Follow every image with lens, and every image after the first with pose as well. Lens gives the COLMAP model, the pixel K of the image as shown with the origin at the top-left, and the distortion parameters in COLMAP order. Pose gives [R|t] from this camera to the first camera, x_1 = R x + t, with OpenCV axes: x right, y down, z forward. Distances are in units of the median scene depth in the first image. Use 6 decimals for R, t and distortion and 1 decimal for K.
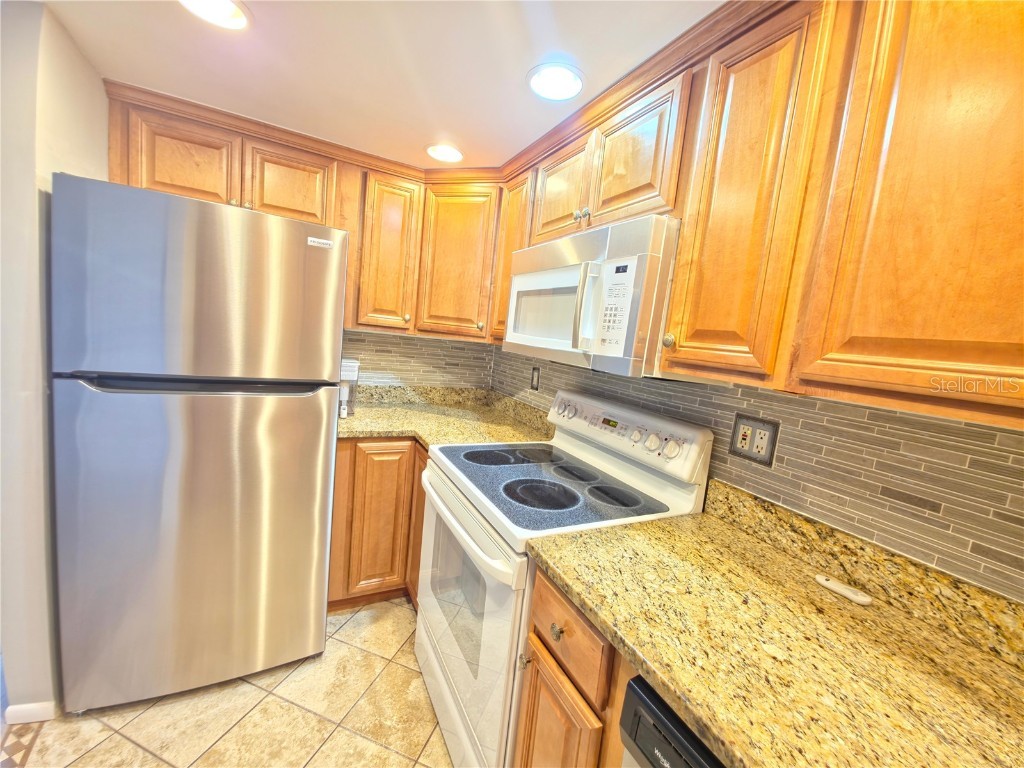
lens RADIAL K [[412.6, 0, 509.3], [0, 412.6, 378.3], [0, 0, 1]] dist [0.009196, -0.004964]
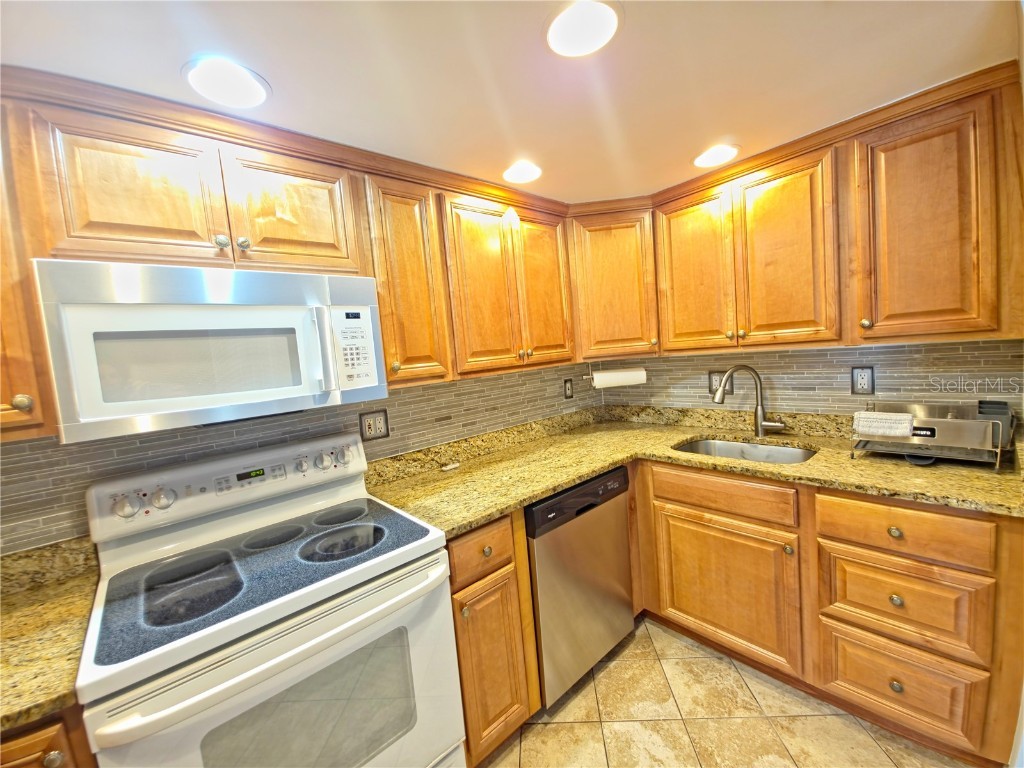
lens RADIAL K [[412.6, 0, 506.4], [0, 412.6, 377.4], [0, 0, 1]] dist [0.009196, -0.004964]
pose [[-0.249224, -0.144701, 0.957575, -1.003146], [0.166406, 0.967670, 0.189536, -0.240967], [-0.954042, 0.206583, -0.217087, 0.862956]]
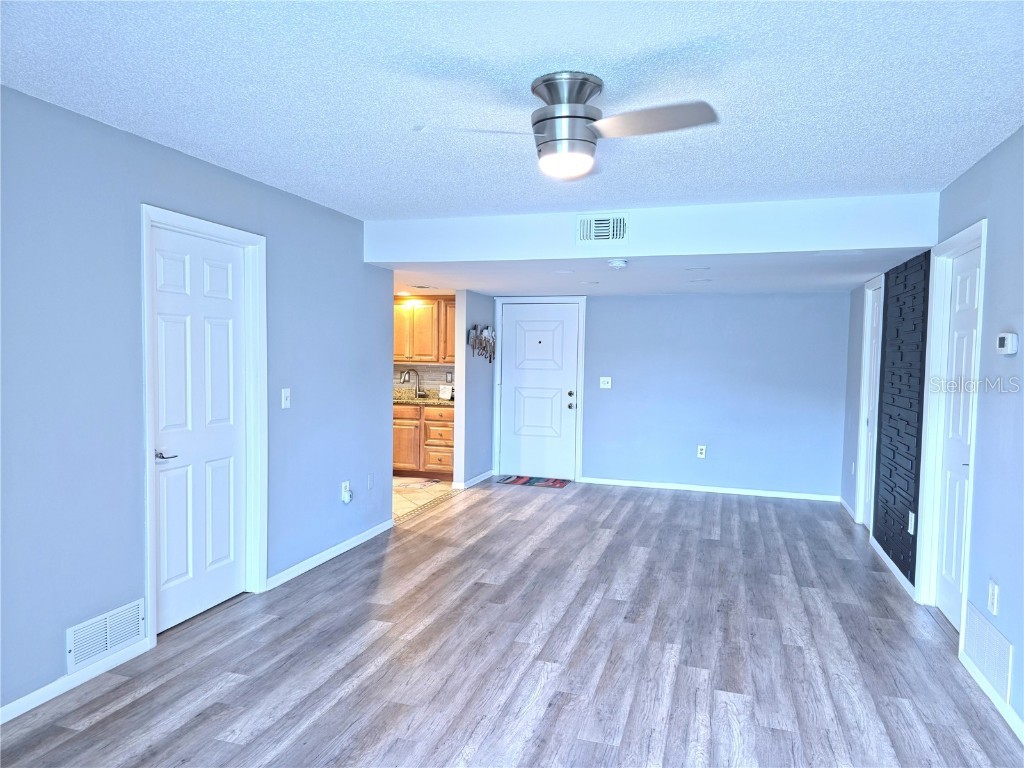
lens RADIAL K [[697.7, 0, 502.0], [0, 697.7, 383.8], [0, 0, 1]] dist [0.062583, -0.052454]
pose [[-0.703719, -0.140542, 0.696439, -5.505349], [-0.005312, 0.981253, 0.192650, -1.090591], [-0.710458, 0.131872, -0.691273, 4.042578]]
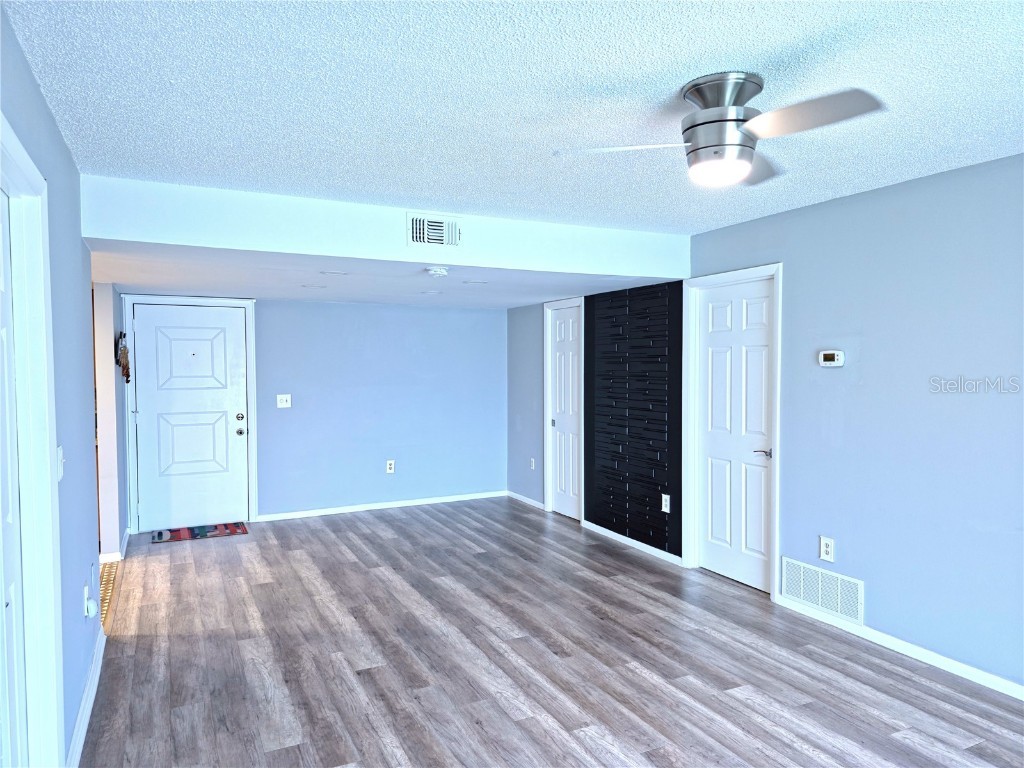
lens RADIAL K [[697.7, 0, 515.4], [0, 697.7, 384.2], [0, 0, 1]] dist [0.062583, -0.052454]
pose [[-0.995439, -0.095082, 0.007811, -3.283056], [-0.092954, 0.985070, 0.144903, -0.964390], [-0.021472, 0.143516, -0.989415, 4.424738]]
